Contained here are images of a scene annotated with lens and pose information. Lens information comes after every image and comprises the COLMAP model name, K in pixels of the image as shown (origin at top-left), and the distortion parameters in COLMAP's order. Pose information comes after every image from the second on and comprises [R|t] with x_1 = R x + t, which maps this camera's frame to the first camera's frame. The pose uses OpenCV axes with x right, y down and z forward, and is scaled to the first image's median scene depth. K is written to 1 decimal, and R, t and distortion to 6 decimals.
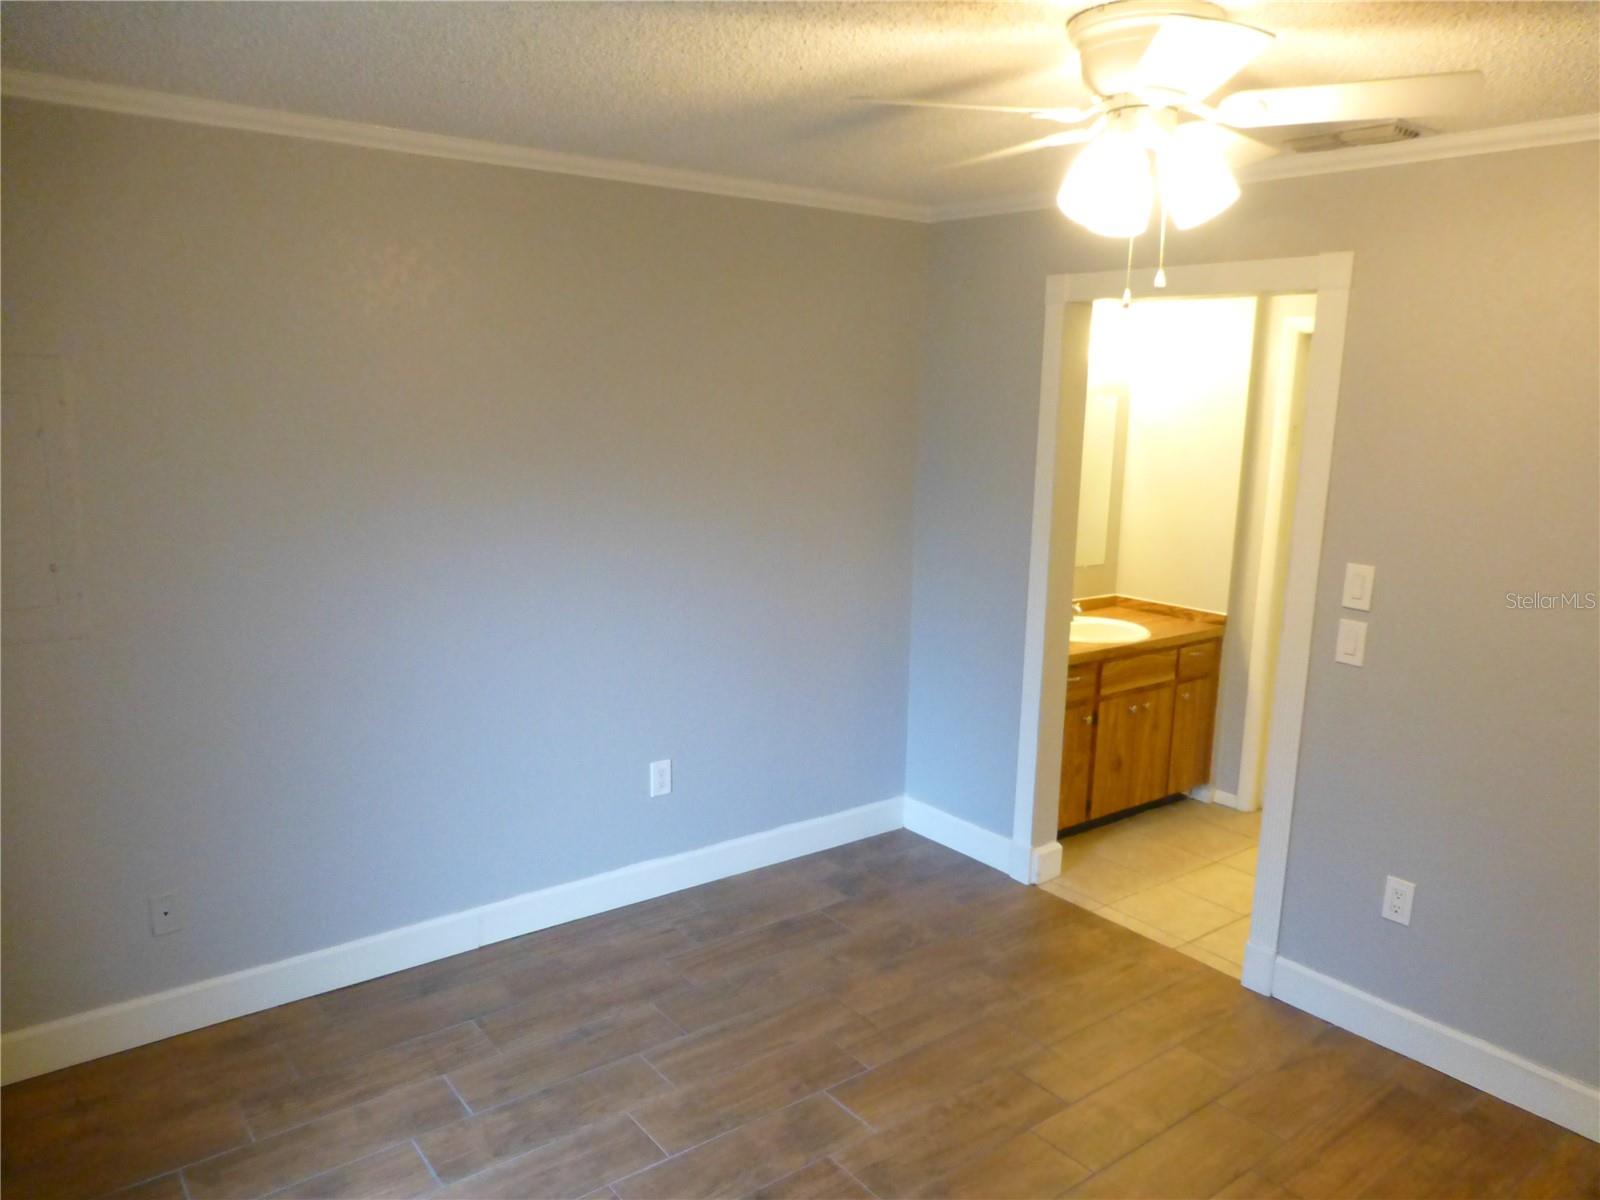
lens RADIAL K [[1155.1, 0, 802.9], [0, 1155.1, 598.5], [0, 0, 1]] dist [-0.005502, 0.000642]
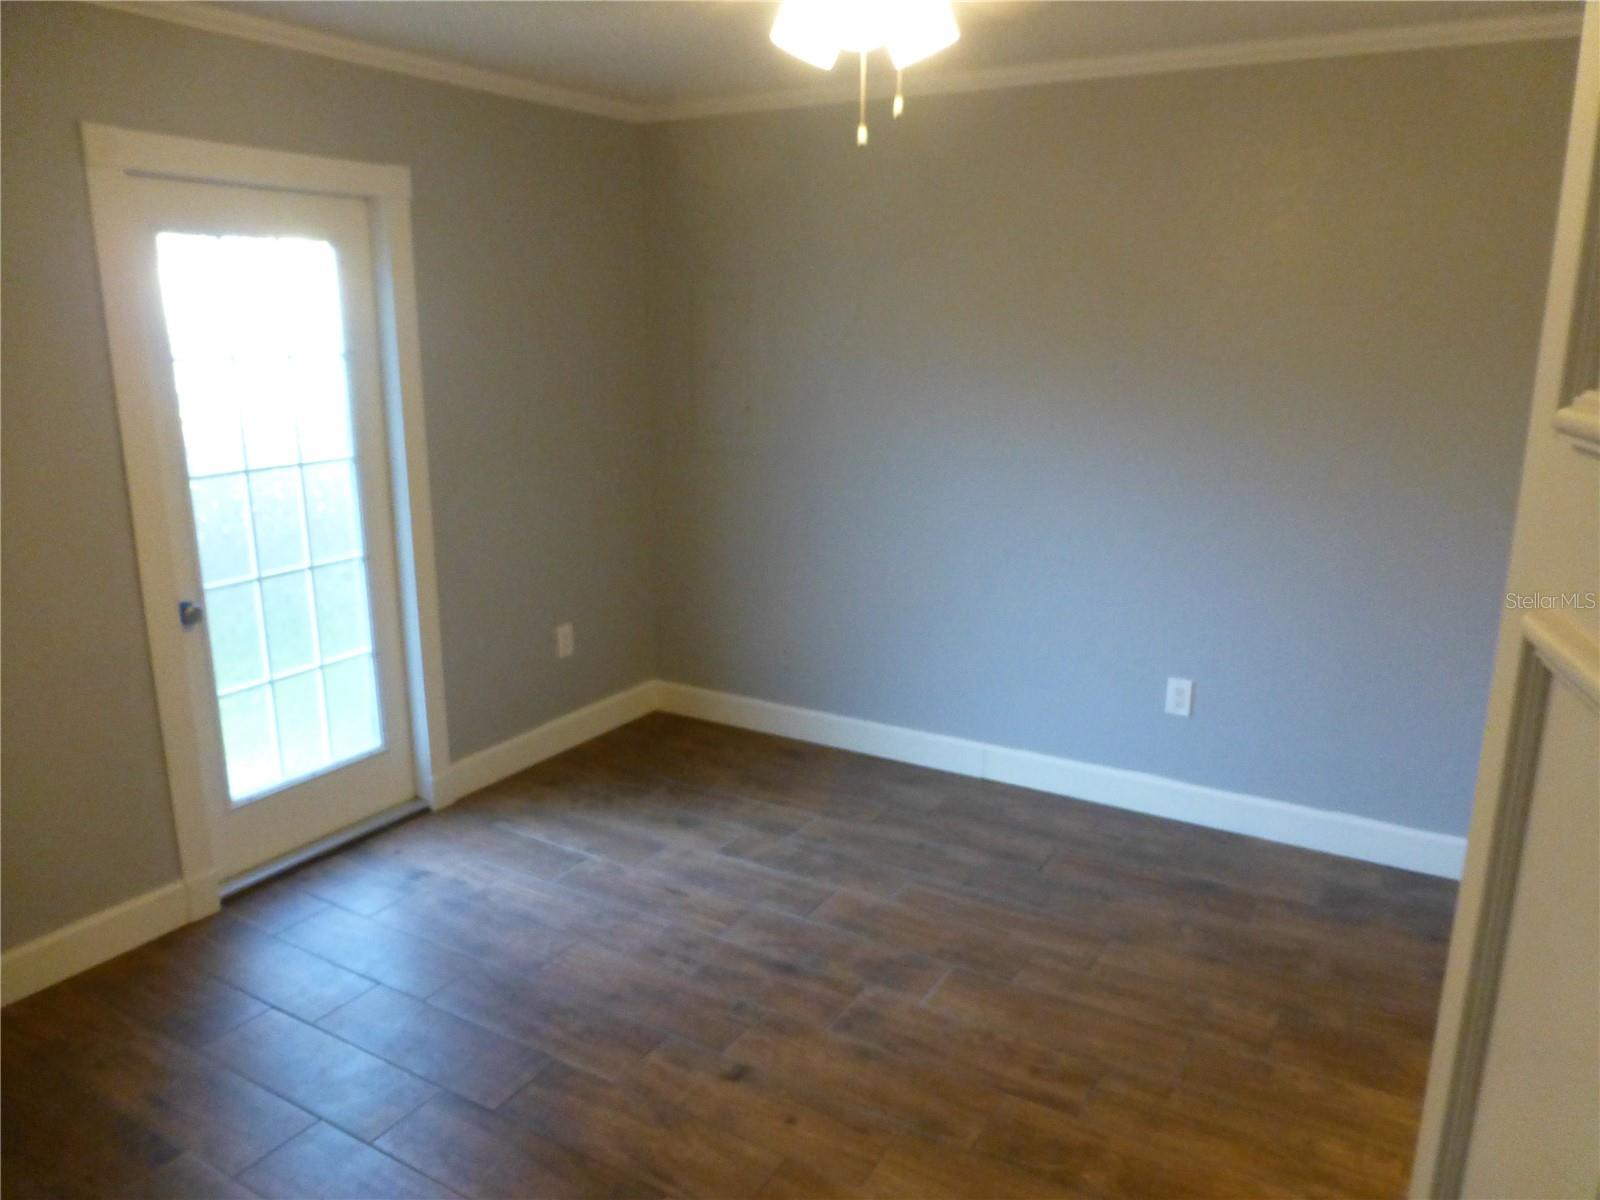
lens RADIAL K [[1155.1, 0, 807.6], [0, 1155.1, 600.1], [0, 0, 1]] dist [-0.005502, 0.000642]
pose [[0.372911, 0.197162, -0.906678, 0.565332], [-0.164989, 0.975681, 0.144308, -0.009189], [0.913080, 0.095777, 0.396372, 0.306170]]
